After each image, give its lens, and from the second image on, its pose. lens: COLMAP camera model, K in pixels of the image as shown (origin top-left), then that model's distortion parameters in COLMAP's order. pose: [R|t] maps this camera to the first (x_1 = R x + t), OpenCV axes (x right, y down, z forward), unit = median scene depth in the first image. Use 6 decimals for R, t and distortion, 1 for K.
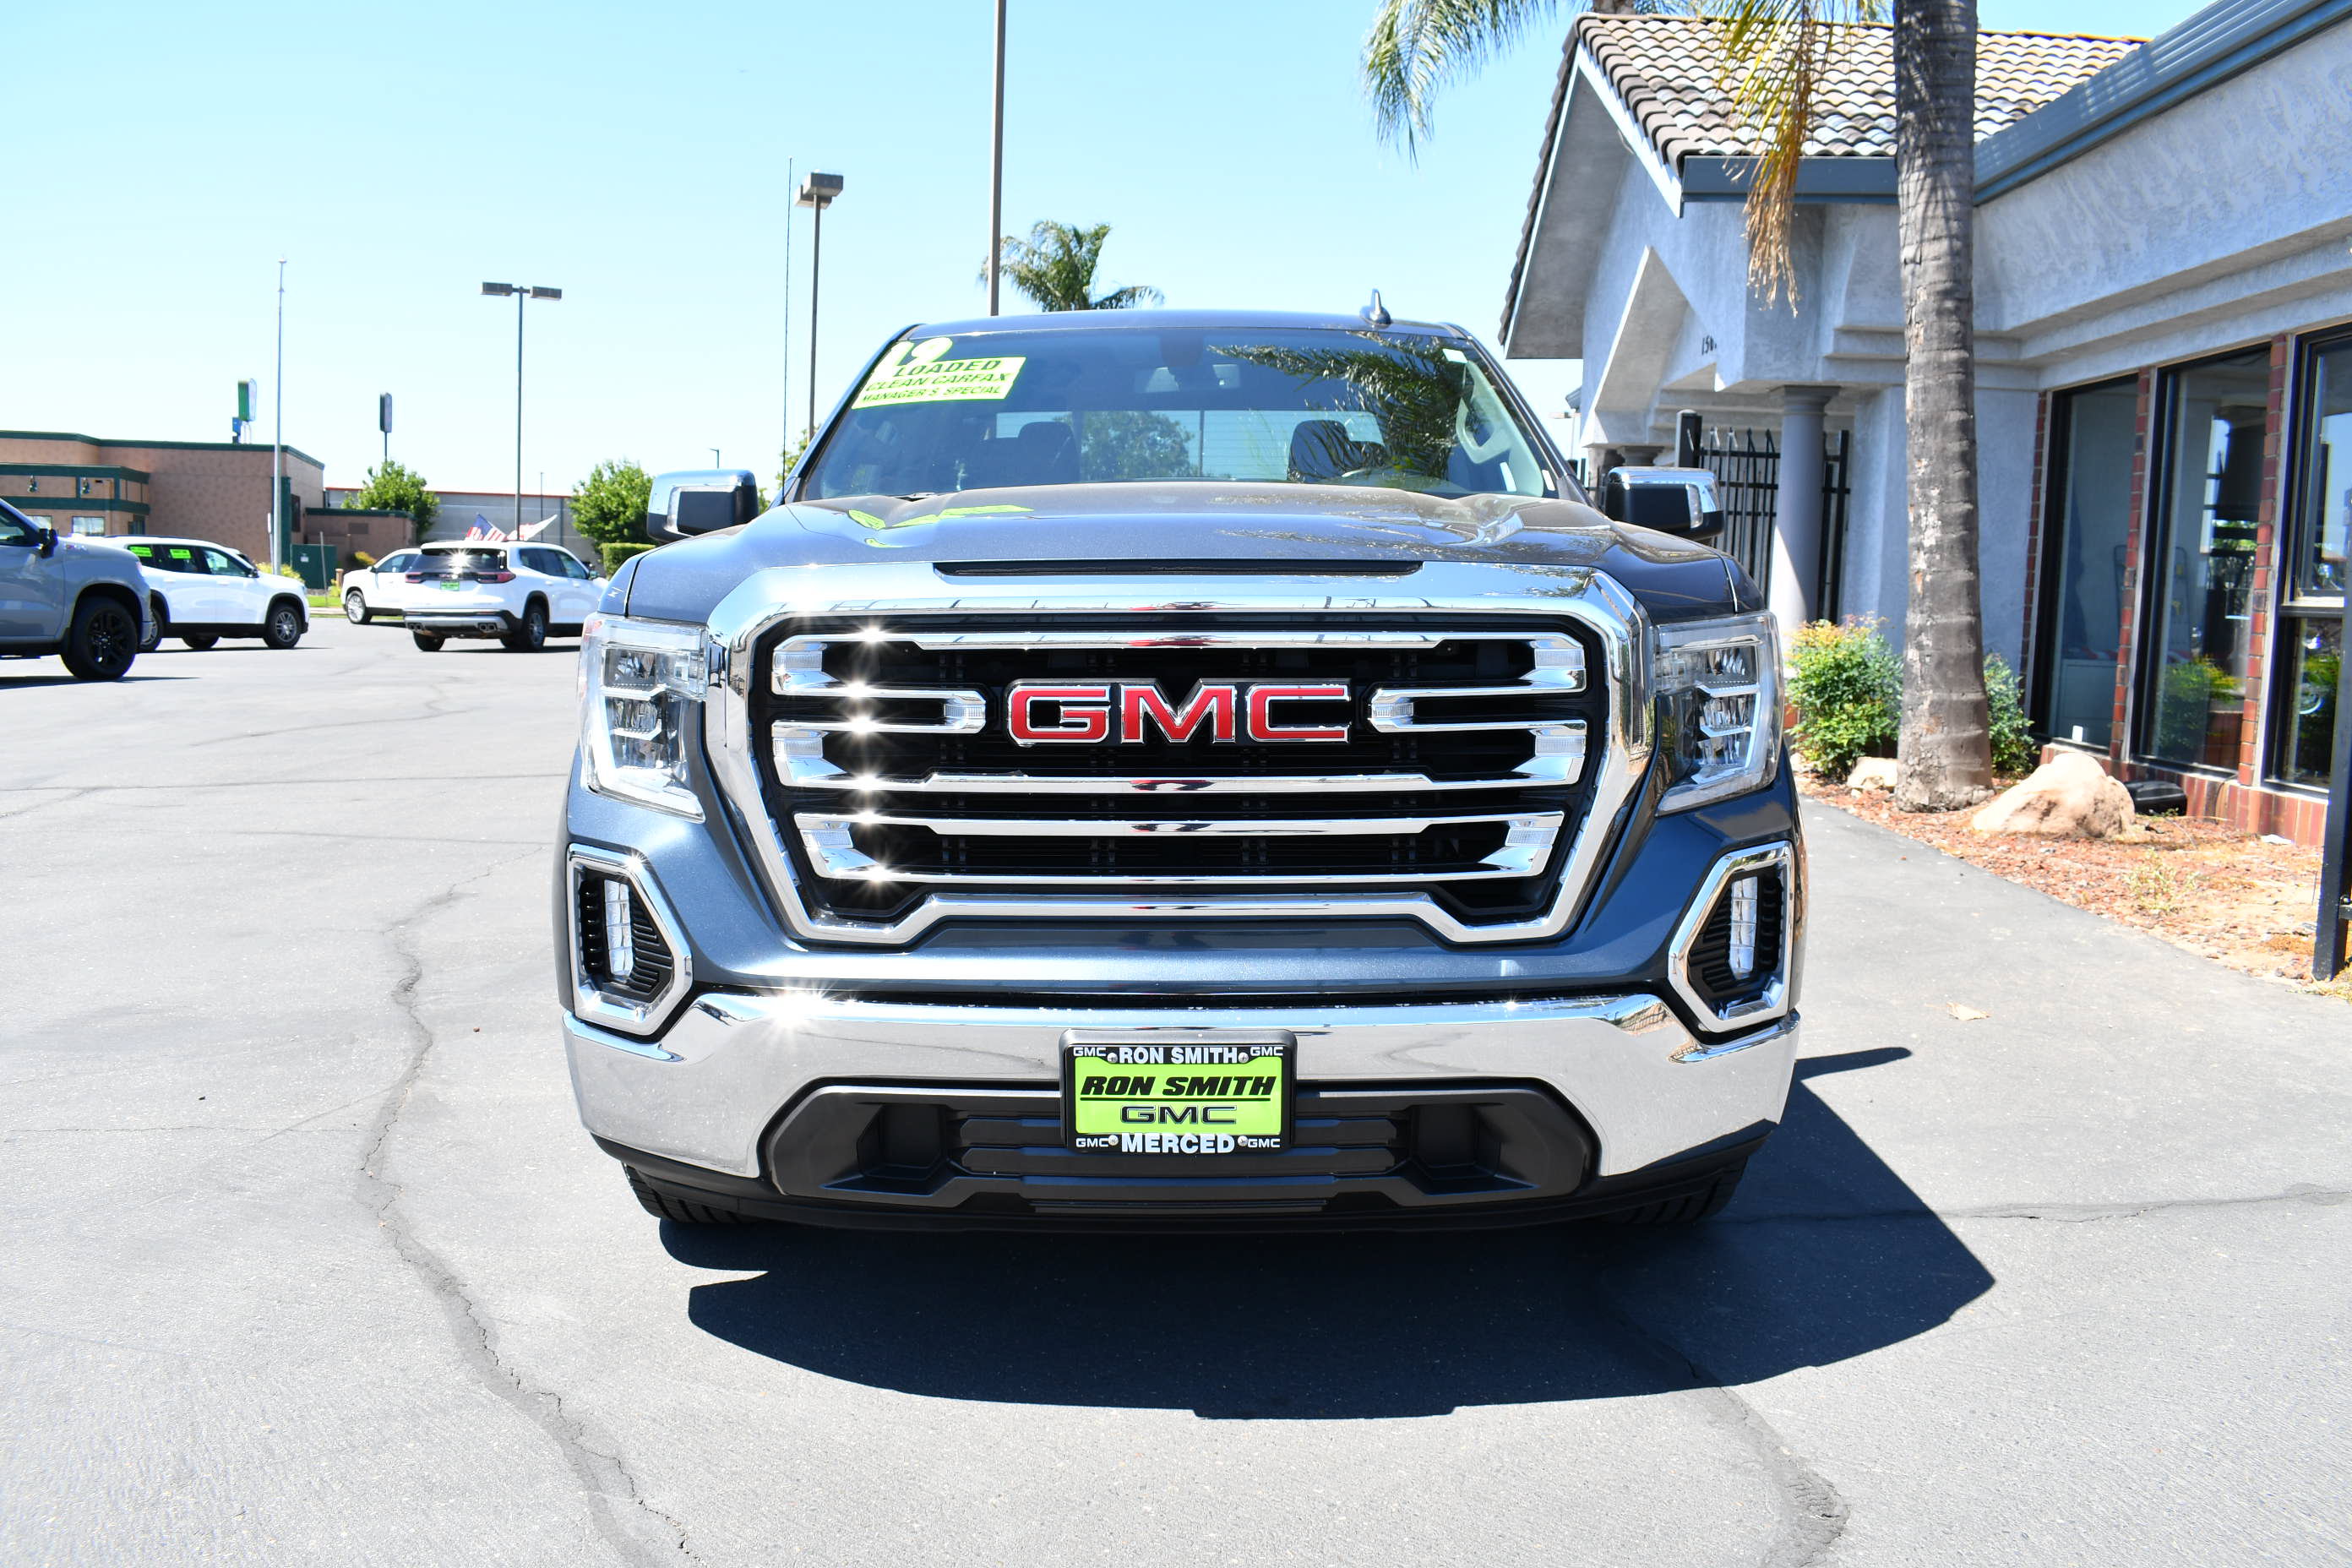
lens RADIAL K [[1866.0, 0, 1176.0], [0, 1866.0, 784.0], [0, 0, 1]] dist [-0.102669, 0.018169]
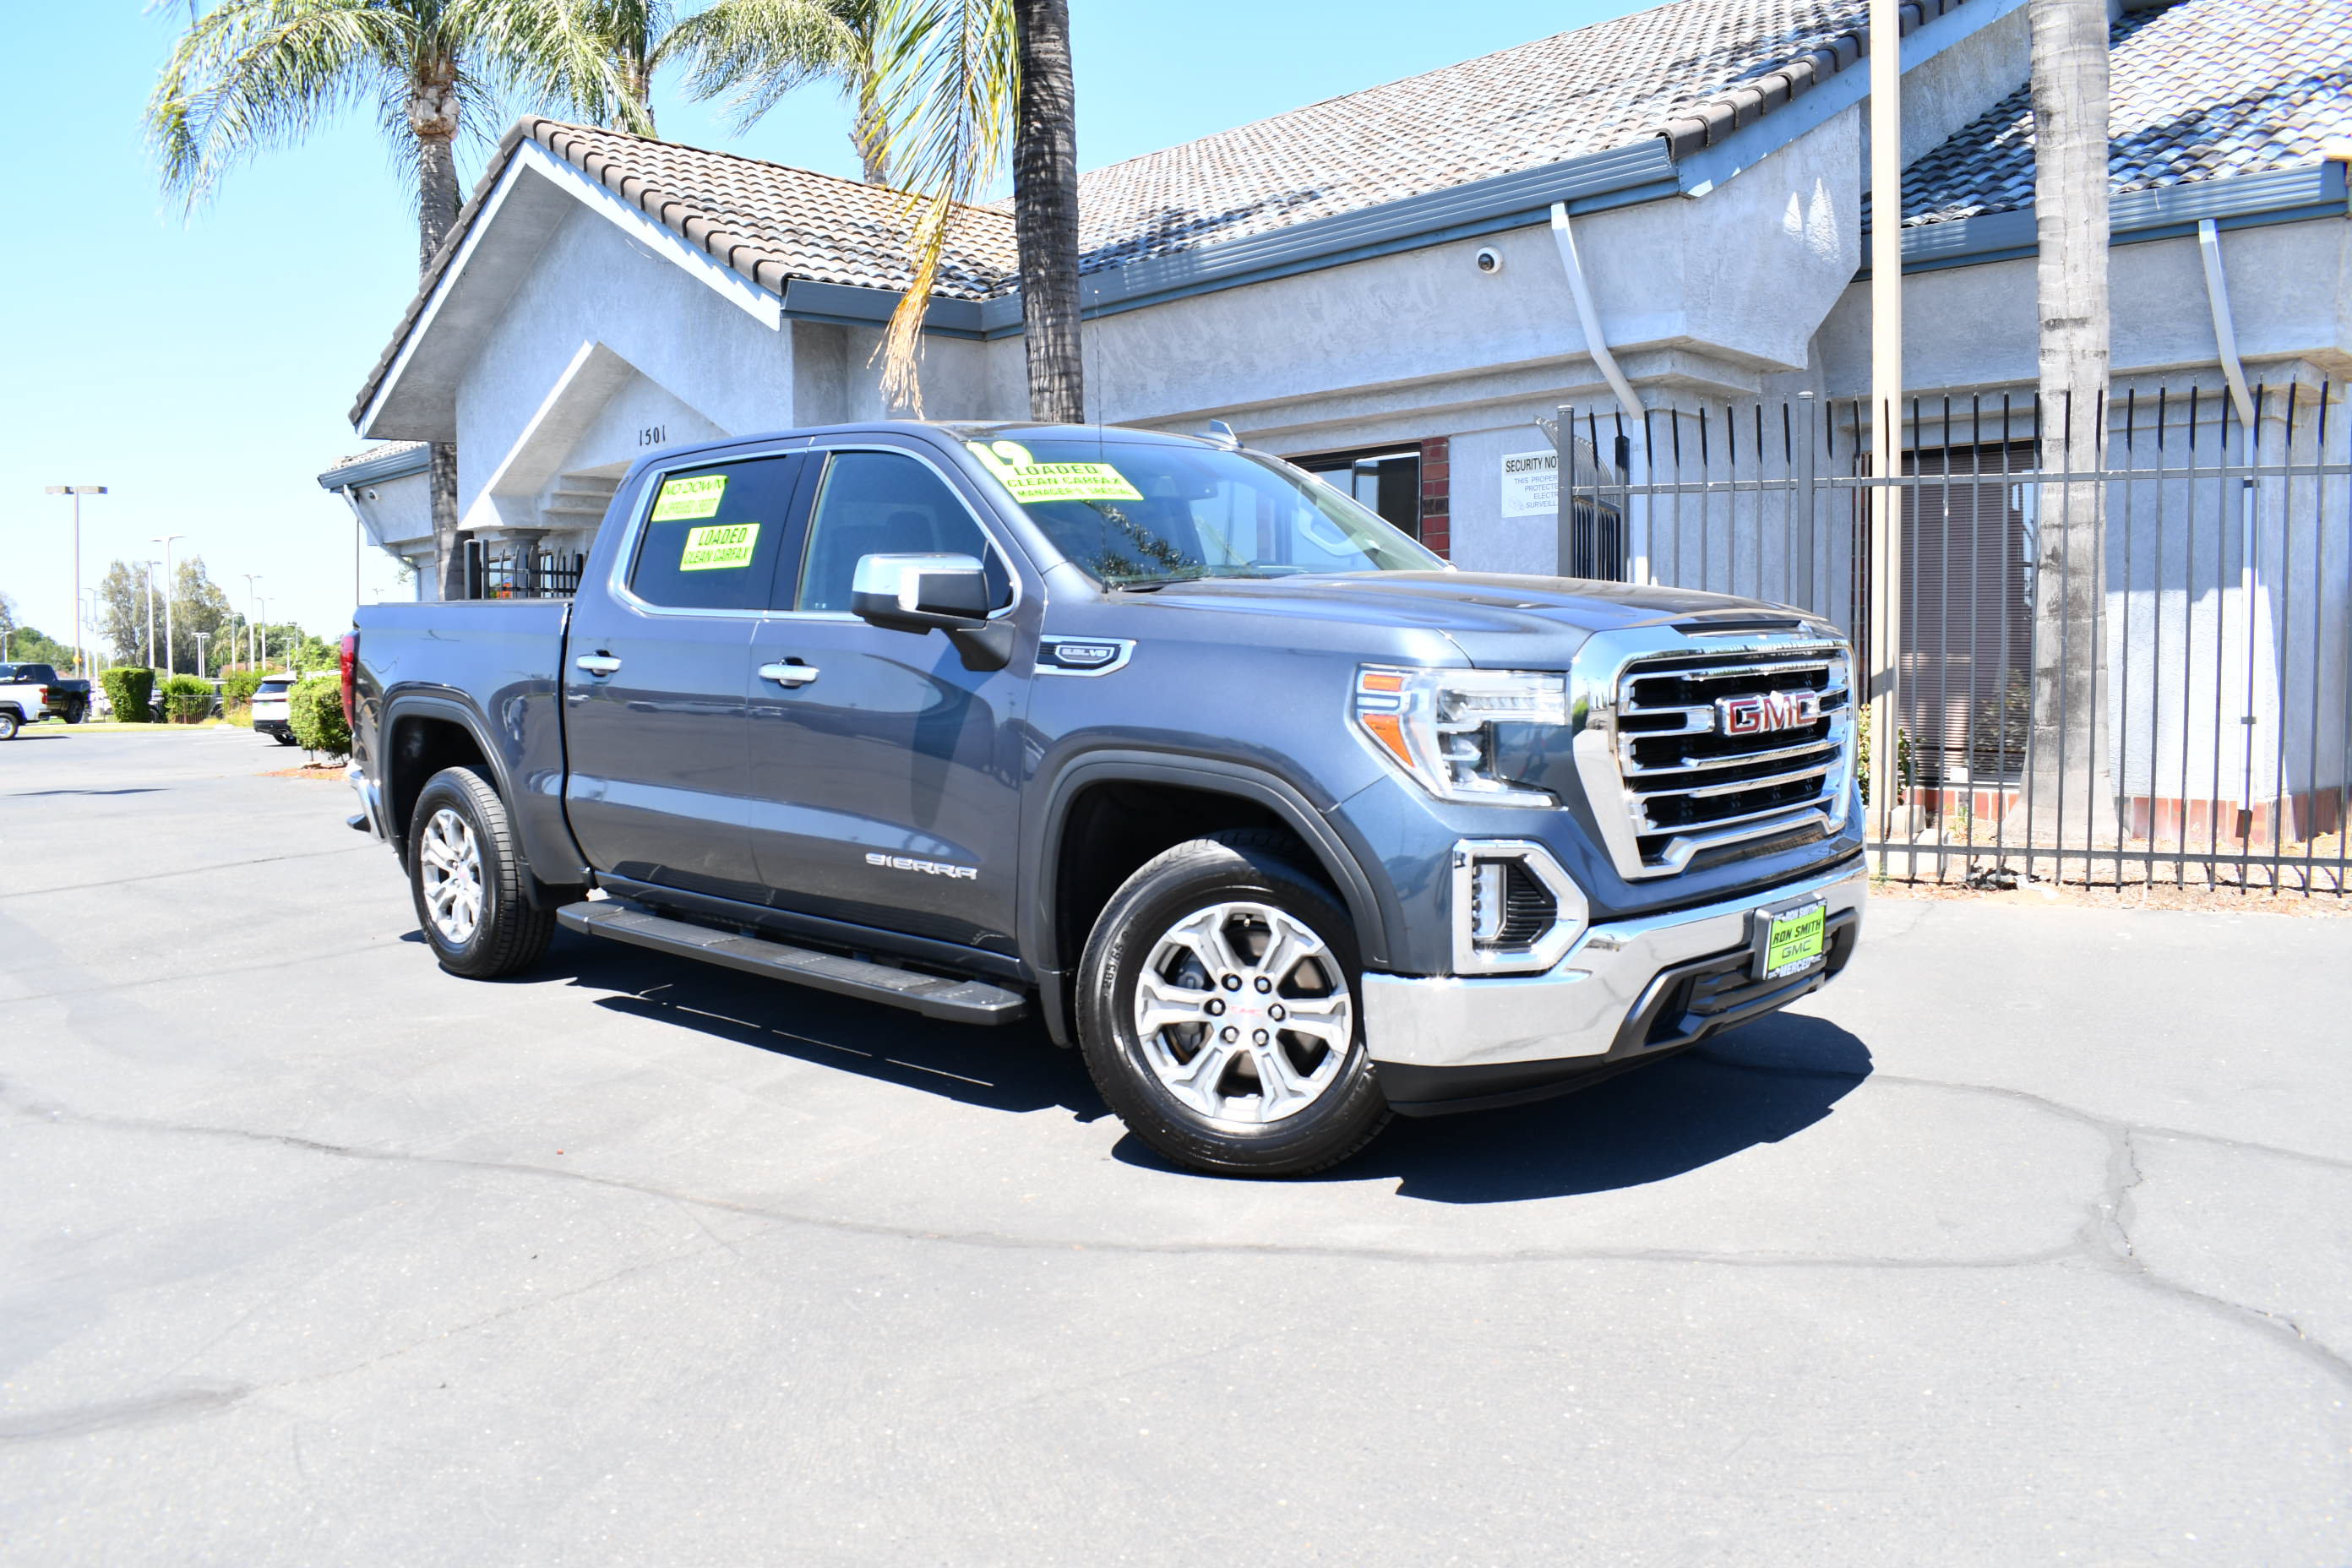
lens RADIAL K [[1866.0, 0, 1176.0], [0, 1866.0, 784.0], [0, 0, 1]] dist [-0.102669, 0.018169]
pose [[0.674098, -0.074134, 0.734913, -0.579715], [0.105311, 0.994432, 0.003717, -0.013450], [-0.731097, 0.074888, 0.678152, 0.098438]]
